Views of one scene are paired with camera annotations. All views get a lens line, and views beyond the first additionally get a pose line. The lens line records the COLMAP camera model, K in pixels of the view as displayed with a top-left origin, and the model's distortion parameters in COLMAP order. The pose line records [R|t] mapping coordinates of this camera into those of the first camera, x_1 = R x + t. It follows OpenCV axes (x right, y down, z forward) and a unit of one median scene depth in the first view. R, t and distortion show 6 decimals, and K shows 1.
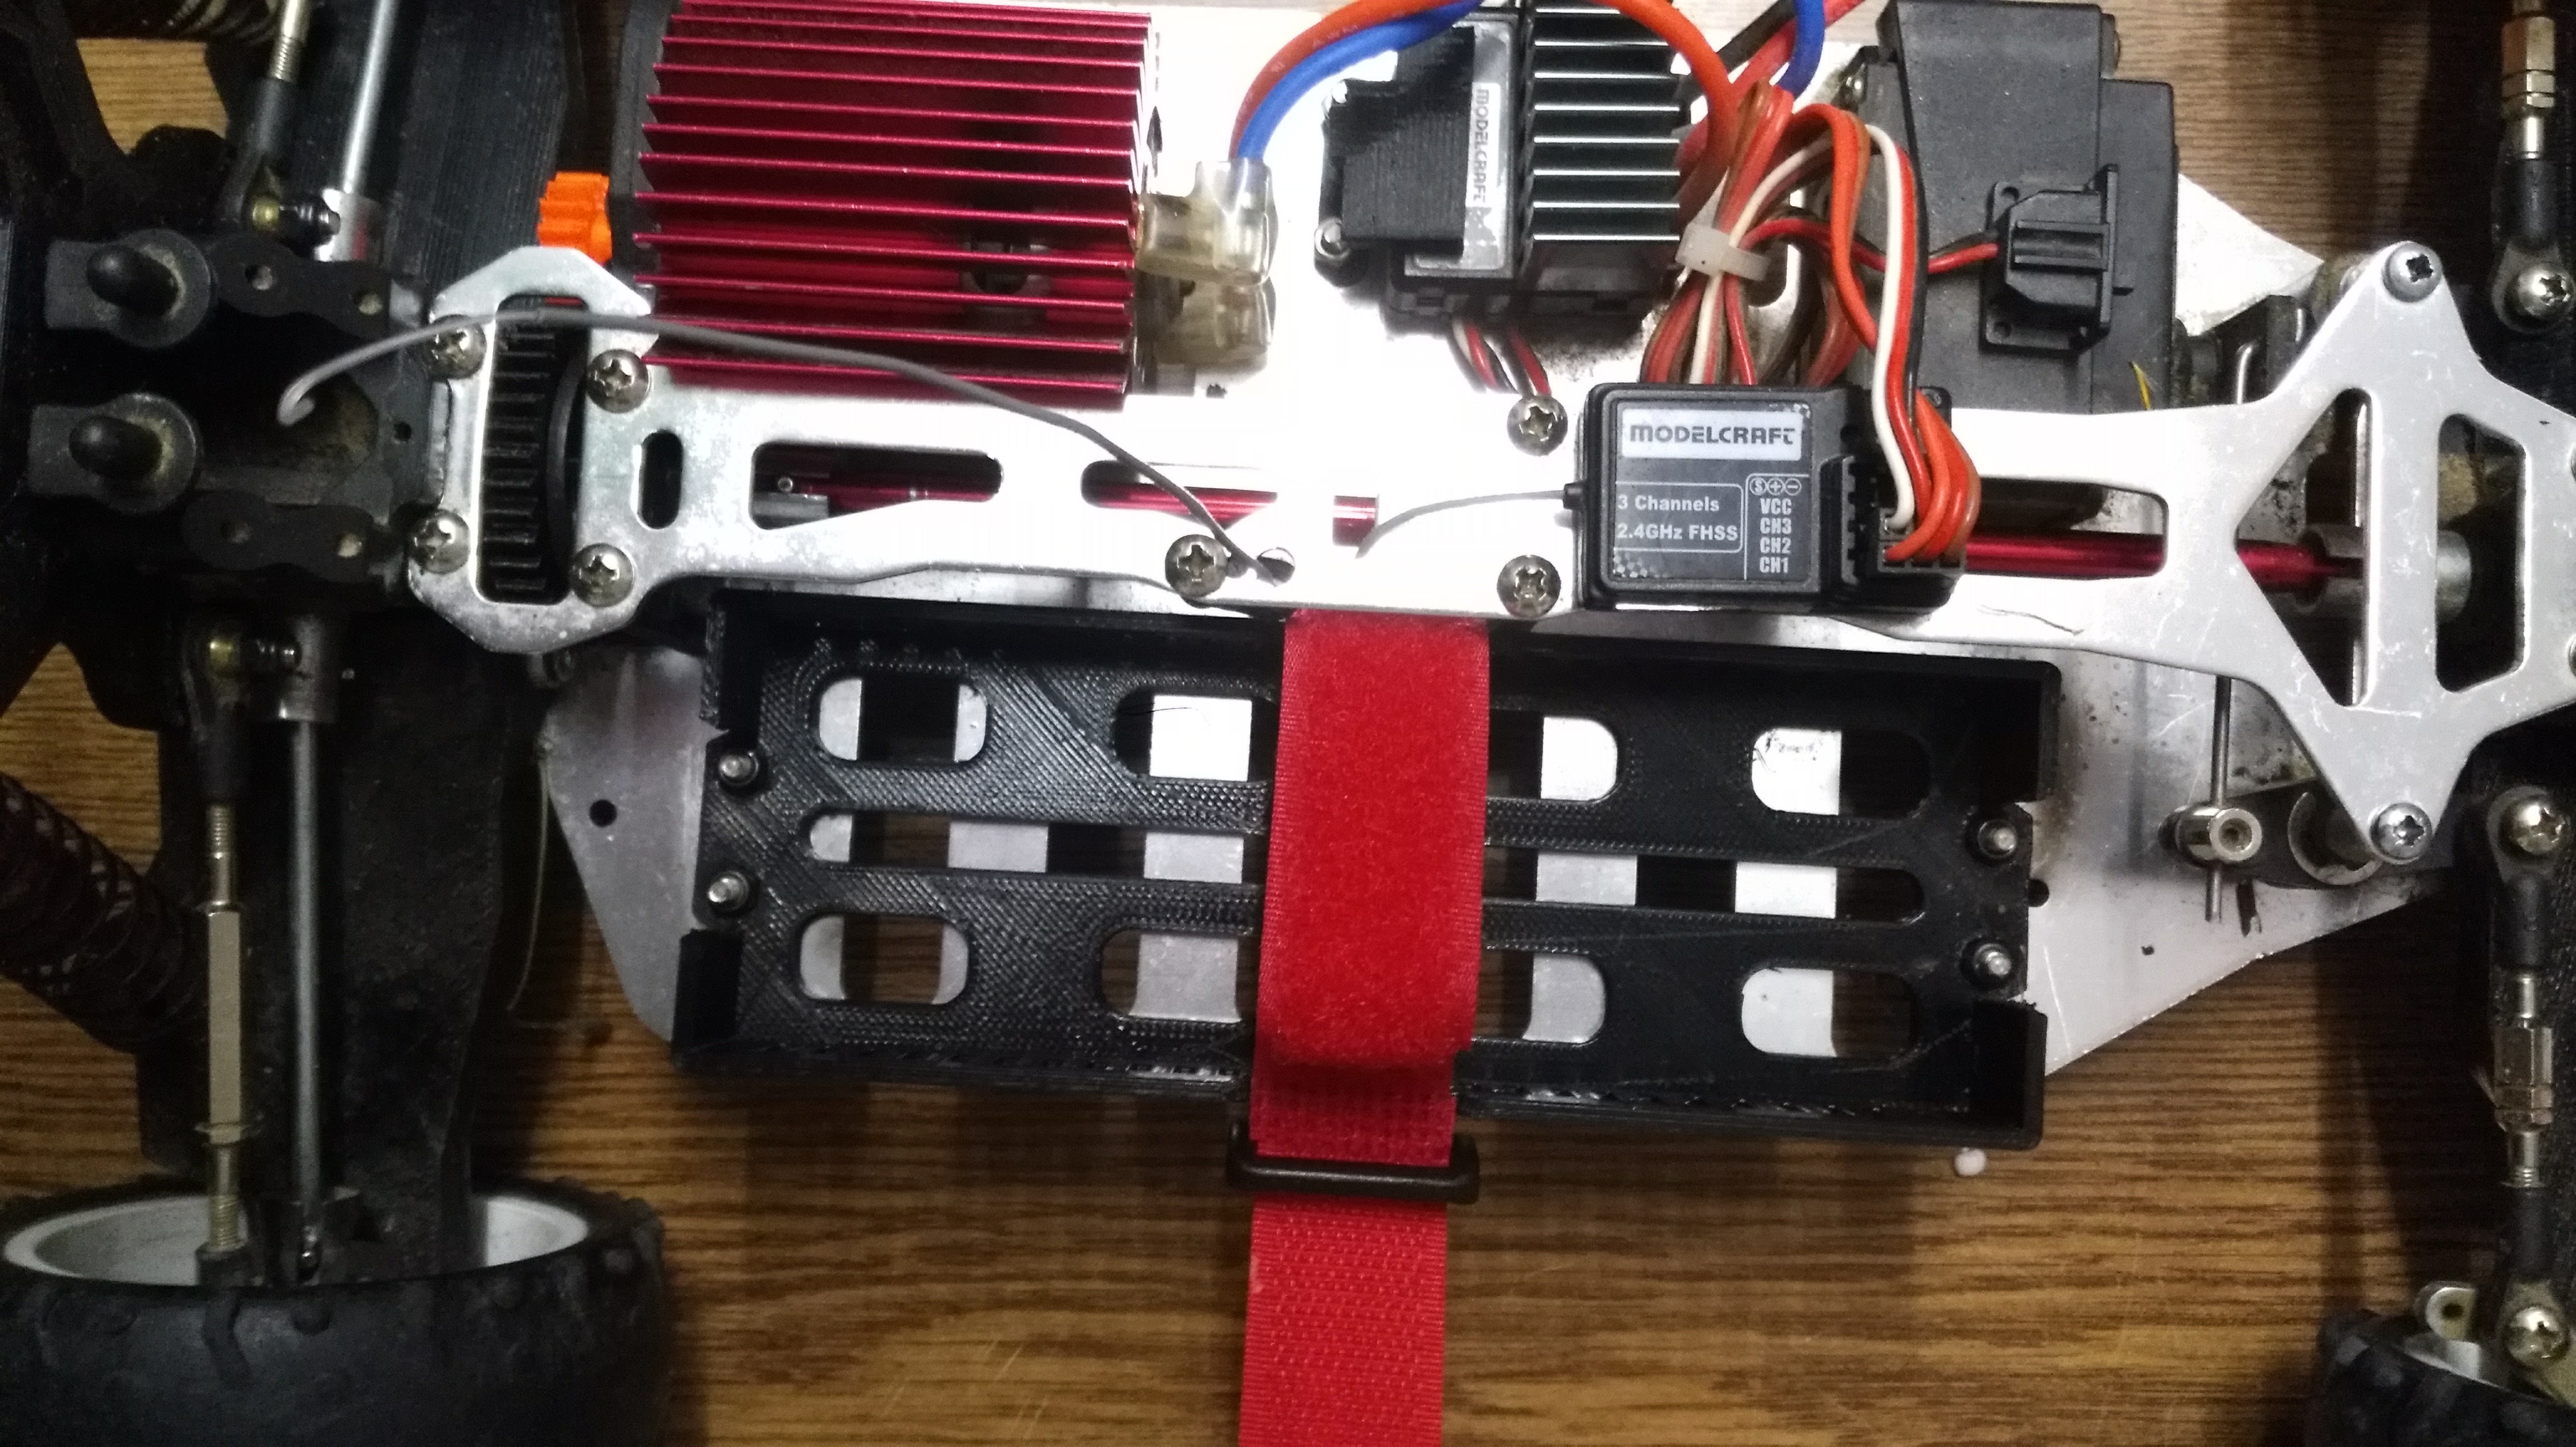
lens RADIAL K [[2383.4, 0, 1288.0], [0, 2383.4, 723.5], [0, 0, 1]] dist [0.078788, -0.272238]
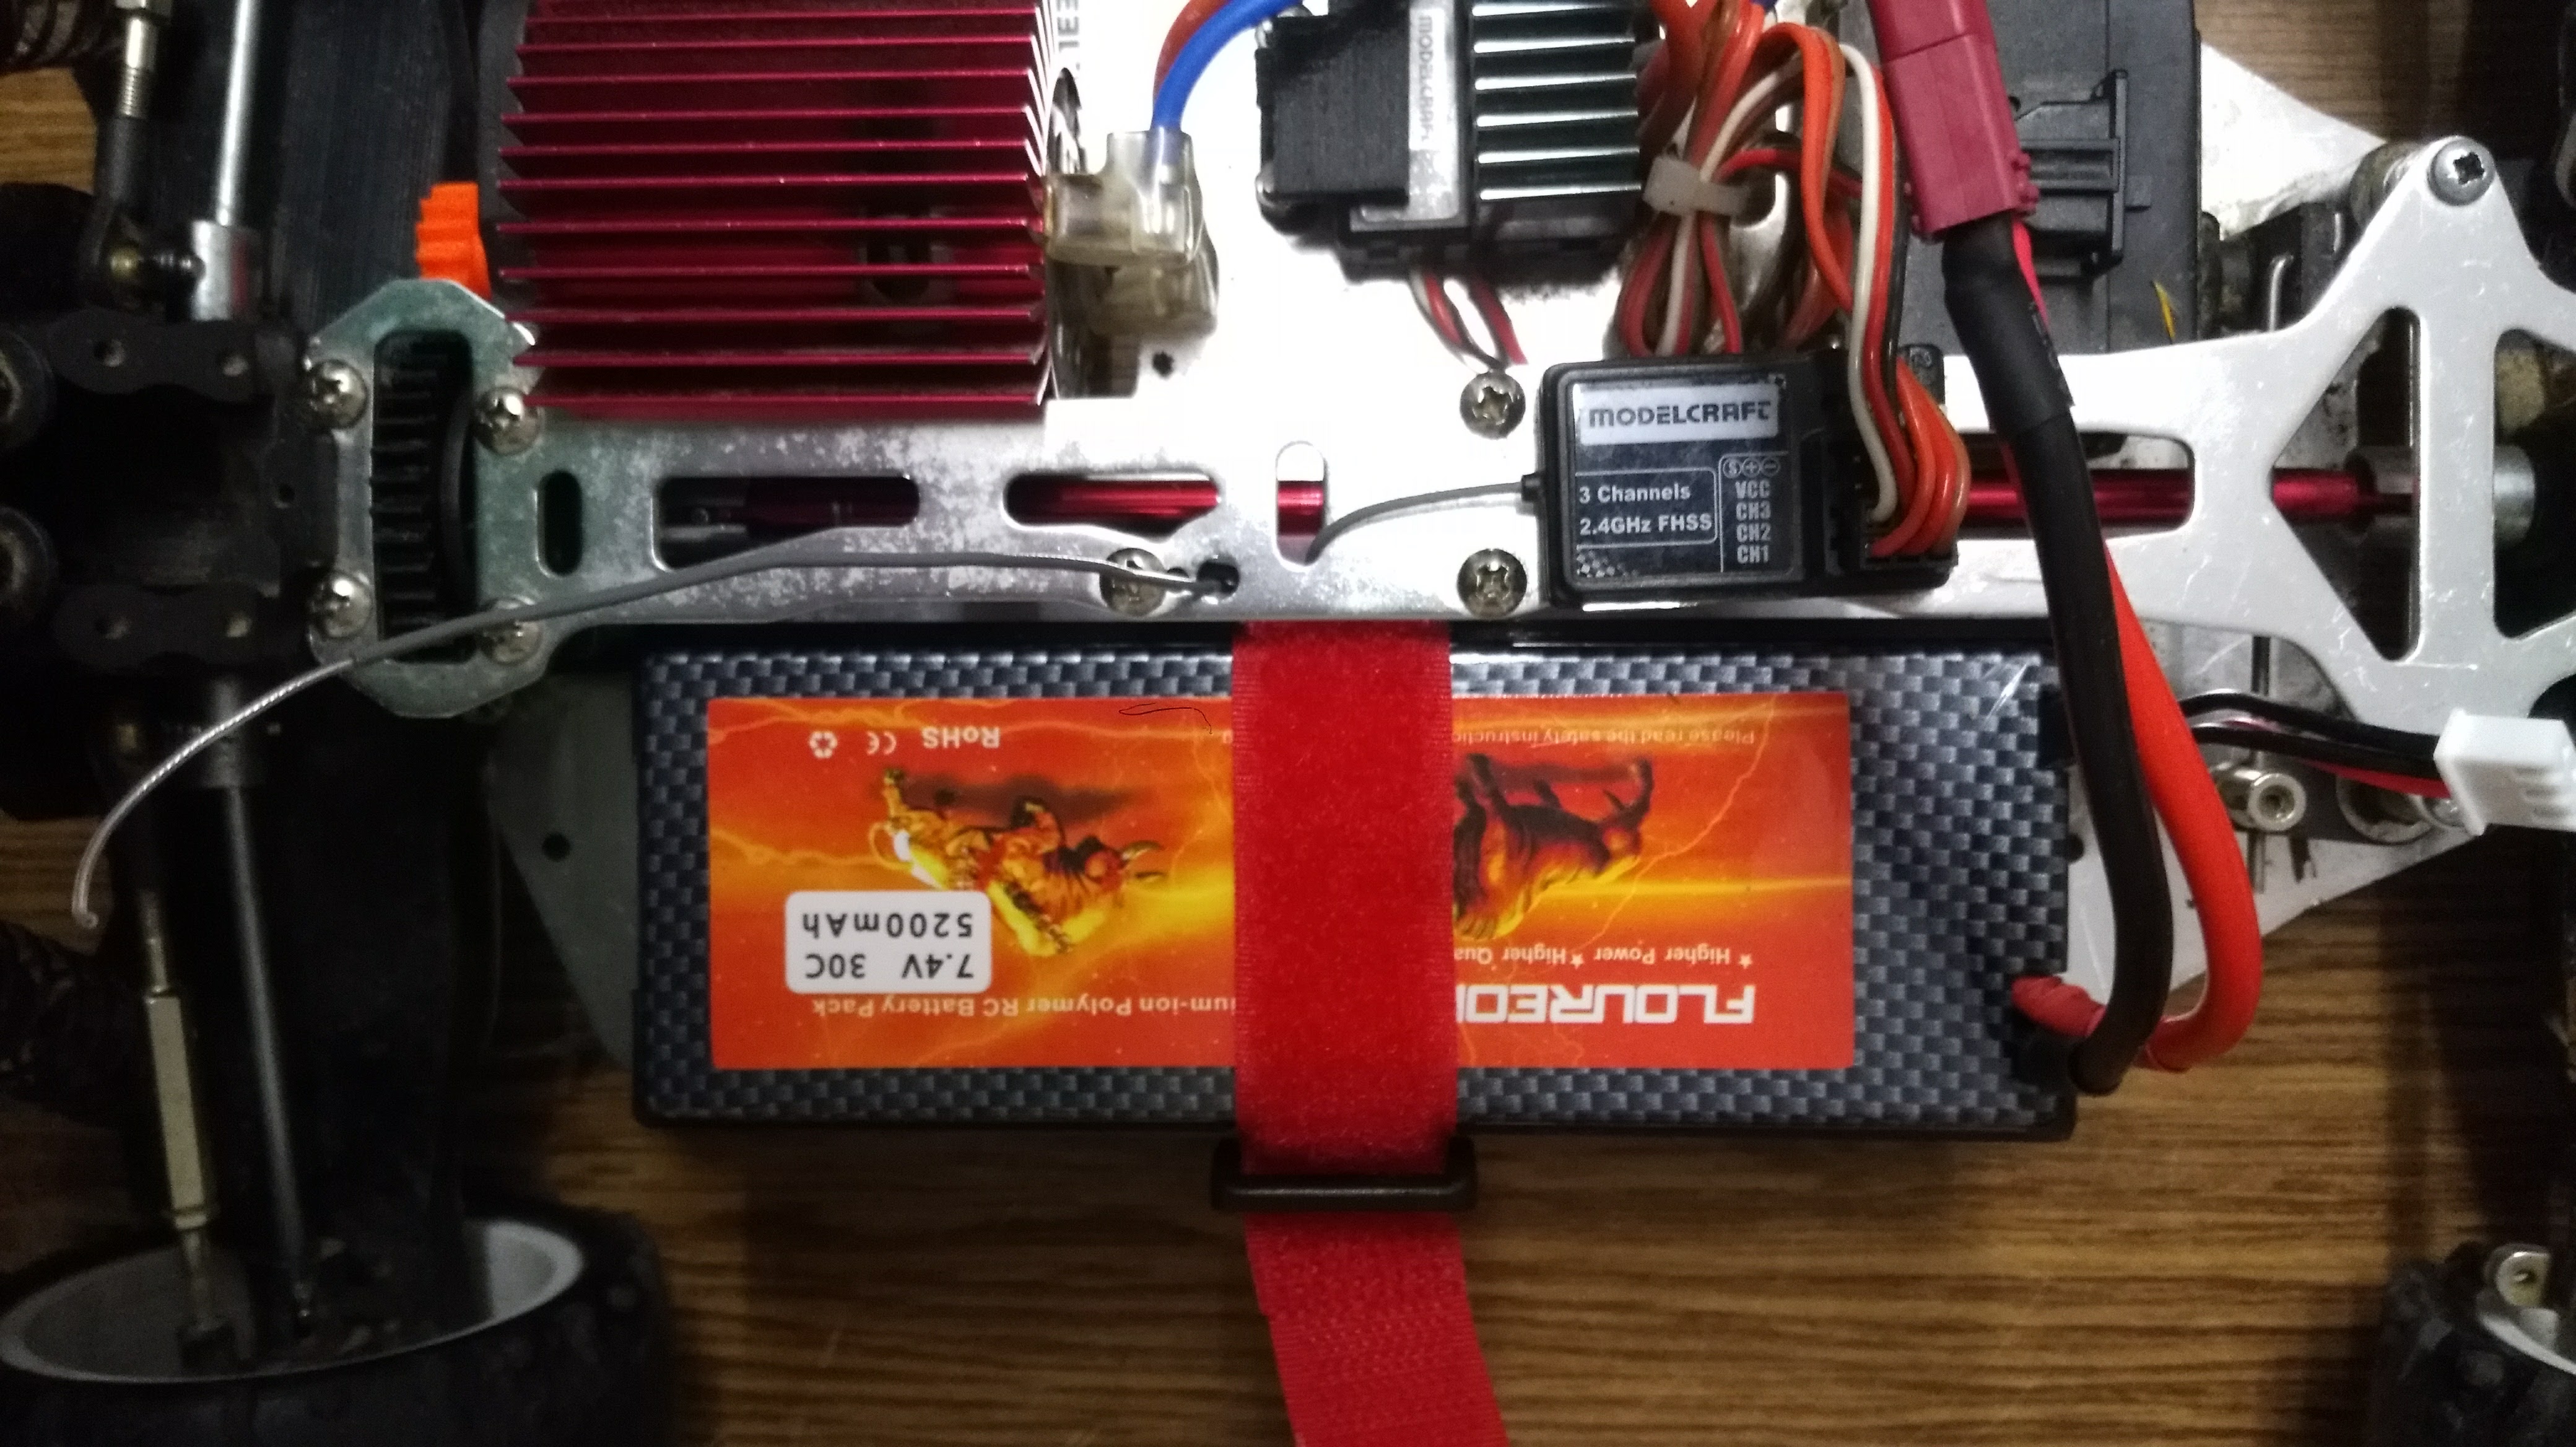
lens RADIAL K [[2383.4, 0, 1288.0], [0, 2383.4, 723.5], [0, 0, 1]] dist [0.078788, -0.272238]
pose [[0.997068, -0.057210, -0.050818, 0.064546], [0.062037, 0.993138, 0.099137, -0.097872], [0.044798, -0.101999, 0.993775, 0.070330]]
